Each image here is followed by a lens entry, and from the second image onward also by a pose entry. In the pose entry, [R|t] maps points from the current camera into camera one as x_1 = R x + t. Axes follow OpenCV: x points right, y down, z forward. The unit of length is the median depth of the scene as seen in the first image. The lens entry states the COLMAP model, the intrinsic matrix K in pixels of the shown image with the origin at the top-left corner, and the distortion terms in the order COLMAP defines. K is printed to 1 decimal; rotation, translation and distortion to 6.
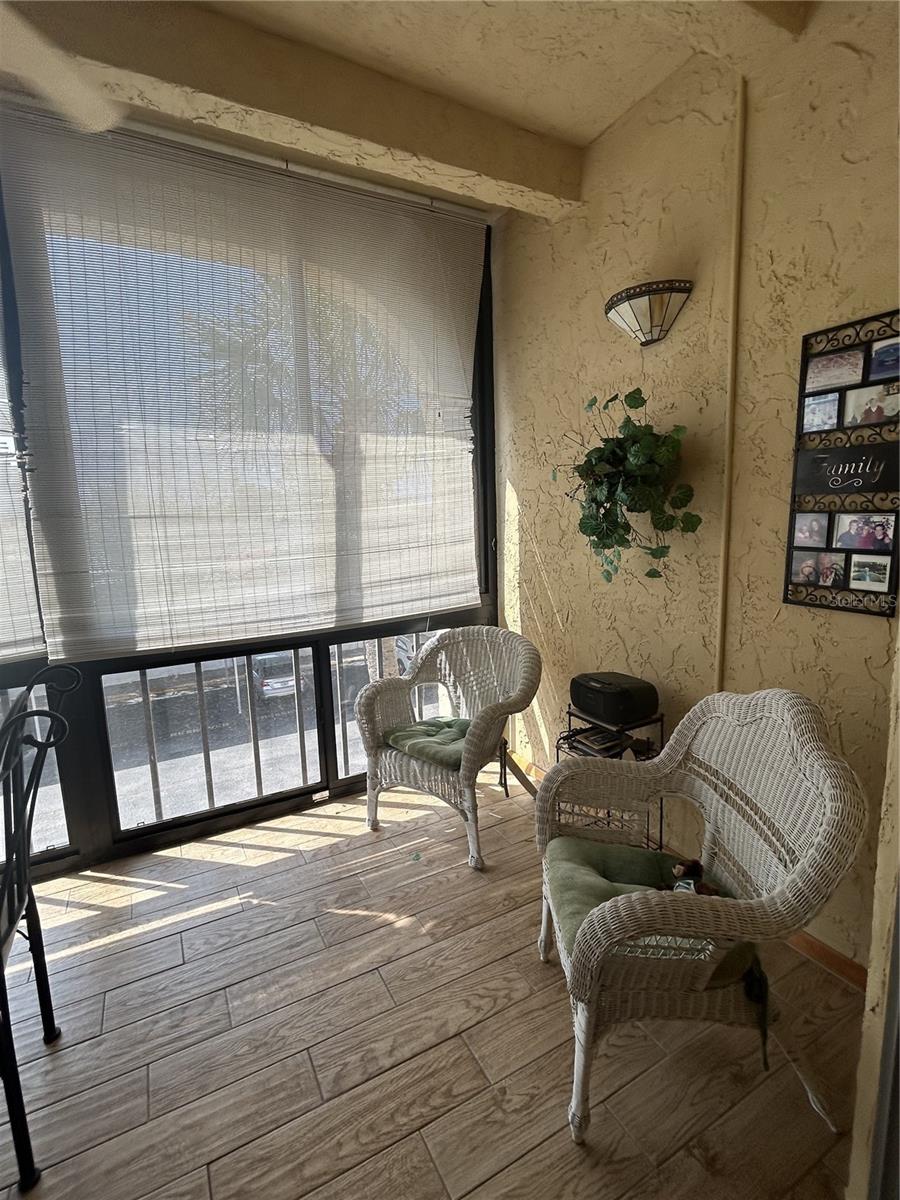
lens RADIAL K [[565.8, 0, 451.0], [0, 565.8, 597.8], [0, 0, 1]] dist [-0.000619, -0.000227]
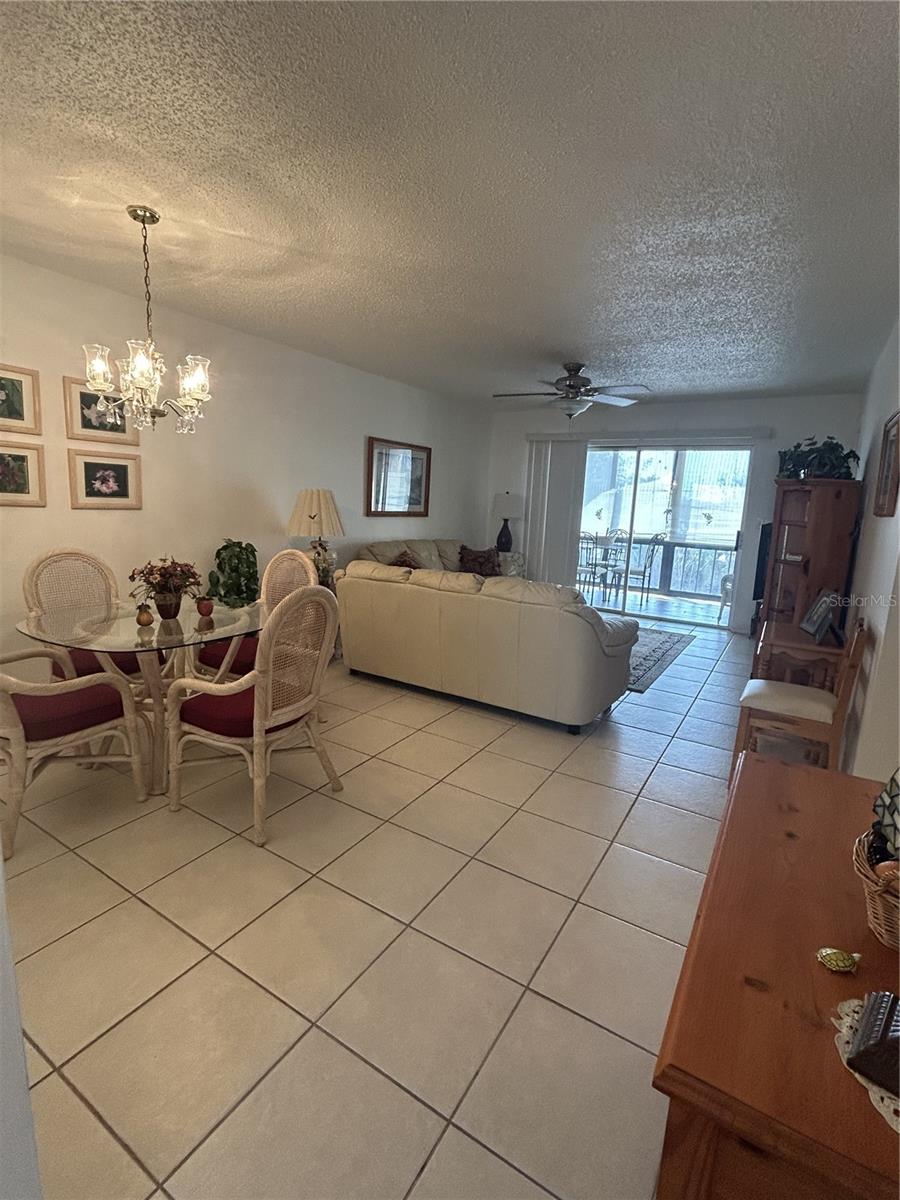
lens RADIAL K [[566.3, 0, 451.1], [0, 566.3, 597.1], [0, 0, 1]] dist [-0.000503, -0.000528]
pose [[0.493779, 0.203312, -0.845486, 1.754989], [-0.187060, 0.974356, 0.125055, 0.244329], [0.849229, 0.096407, 0.519148, -2.036805]]
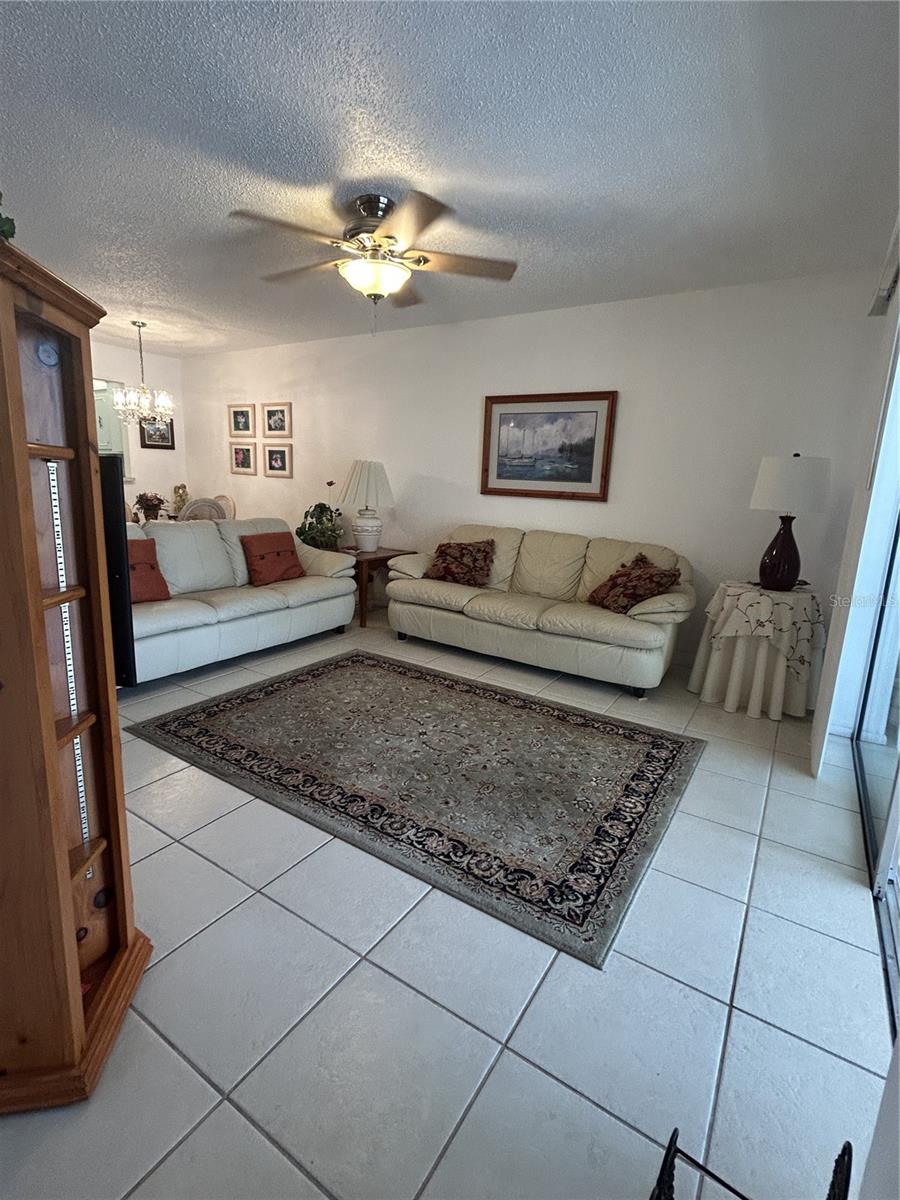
lens RADIAL K [[565.8, 0, 451.0], [0, 565.8, 597.8], [0, 0, 1]] dist [-0.000619, -0.000227]
pose [[-0.875163, 0.100639, -0.473247, 0.662299], [-0.080418, 0.934265, 0.347392, -0.039753], [0.477099, 0.342082, -0.809541, 0.348702]]
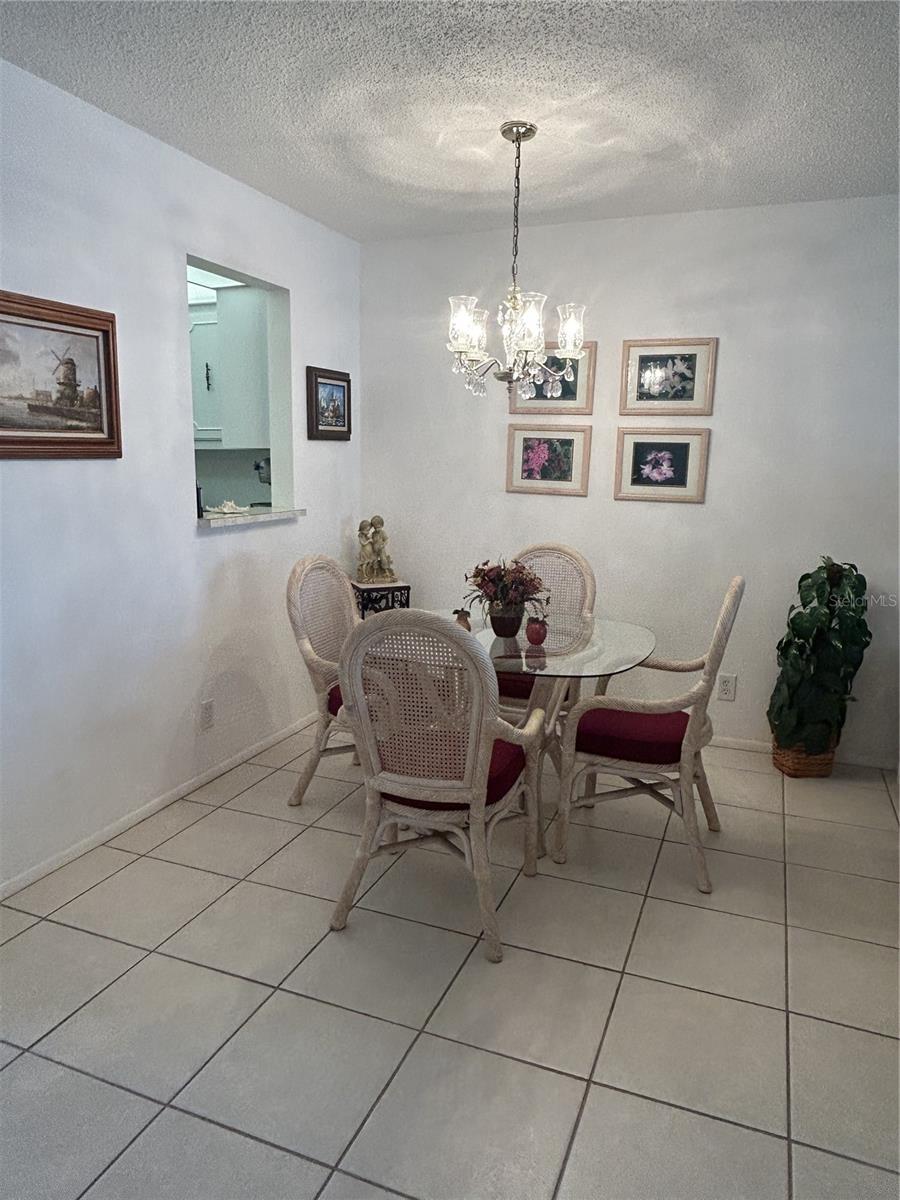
lens RADIAL K [[801.8, 0, 449.2], [0, 801.8, 596.1], [0, 0, 1]] dist [0.002918, -0.001476]
pose [[-0.772047, 0.127434, -0.622659, 1.395290], [-0.087974, 0.948835, 0.303270, 0.110653], [0.629447, 0.288916, -0.721335, -1.159402]]
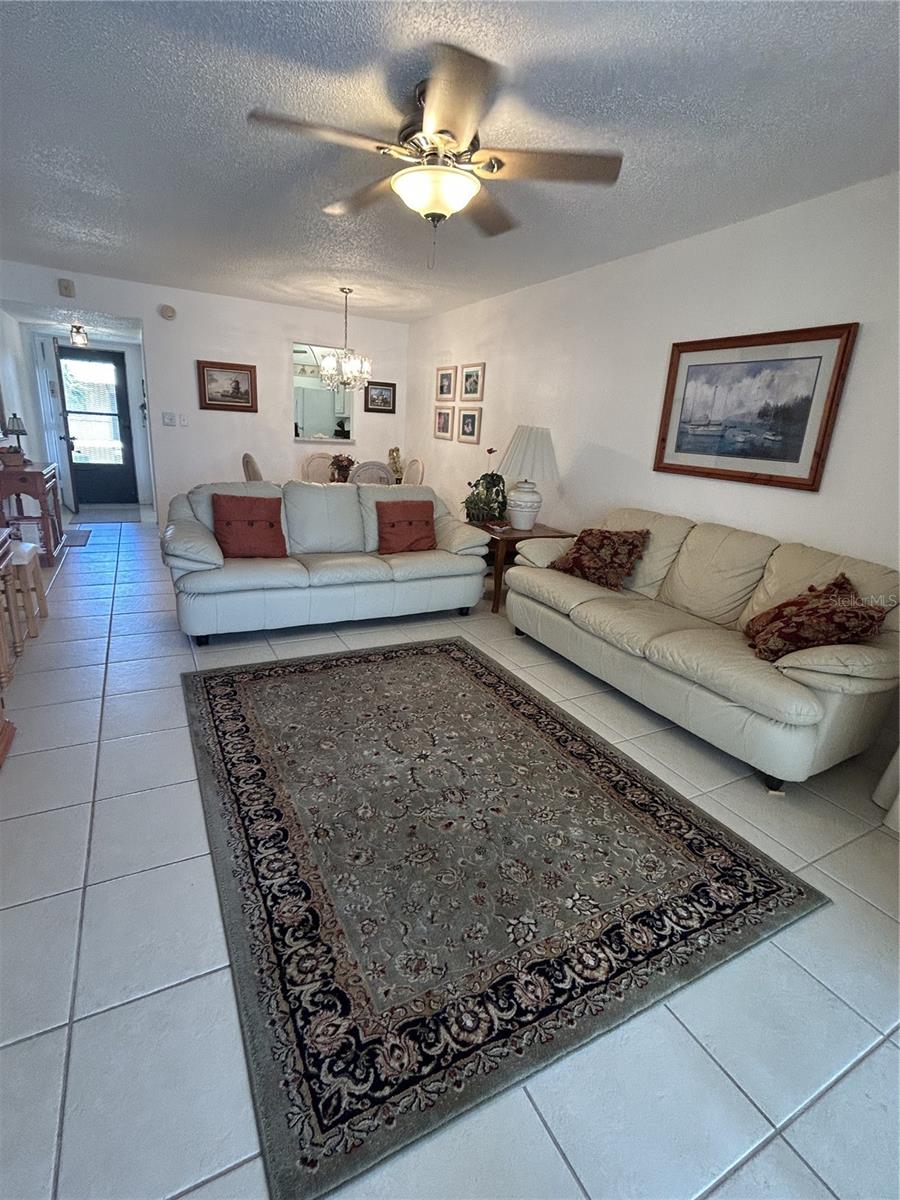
lens RADIAL K [[565.2, 0, 454.0], [0, 565.2, 597.9], [0, 0, 1]] dist [-0.004579, 0.000316]
pose [[-0.999573, -0.028133, -0.007920, 0.188479], [-0.028838, 0.905334, 0.423720, -0.027886], [-0.004750, 0.423767, -0.905759, 0.242722]]
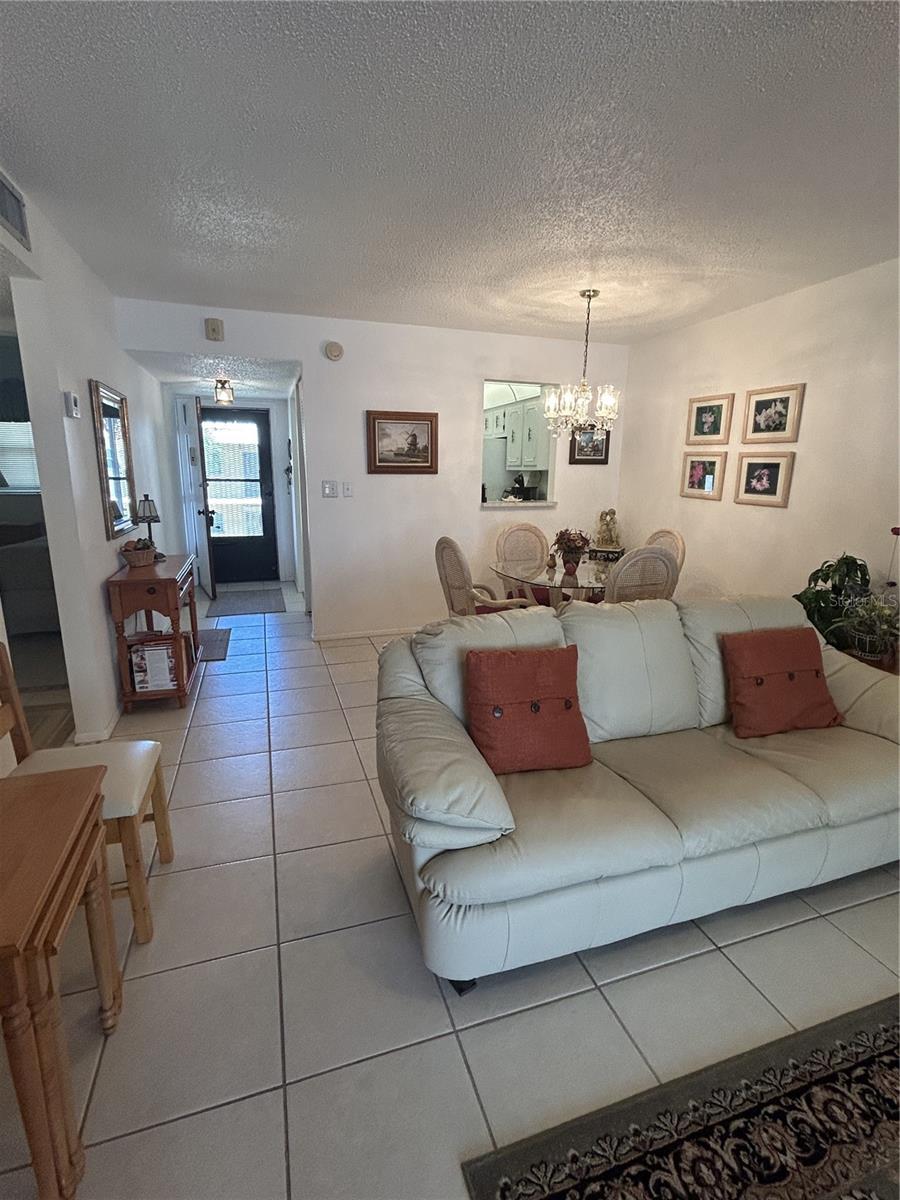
lens RADIAL K [[565.8, 0, 451.0], [0, 565.8, 597.8], [0, 0, 1]] dist [-0.000619, -0.000227]
pose [[-0.984410, -0.020254, 0.174717, 0.662717], [0.044630, 0.932074, 0.359508, 0.021002], [-0.170130, 0.361701, -0.916639, -0.466943]]
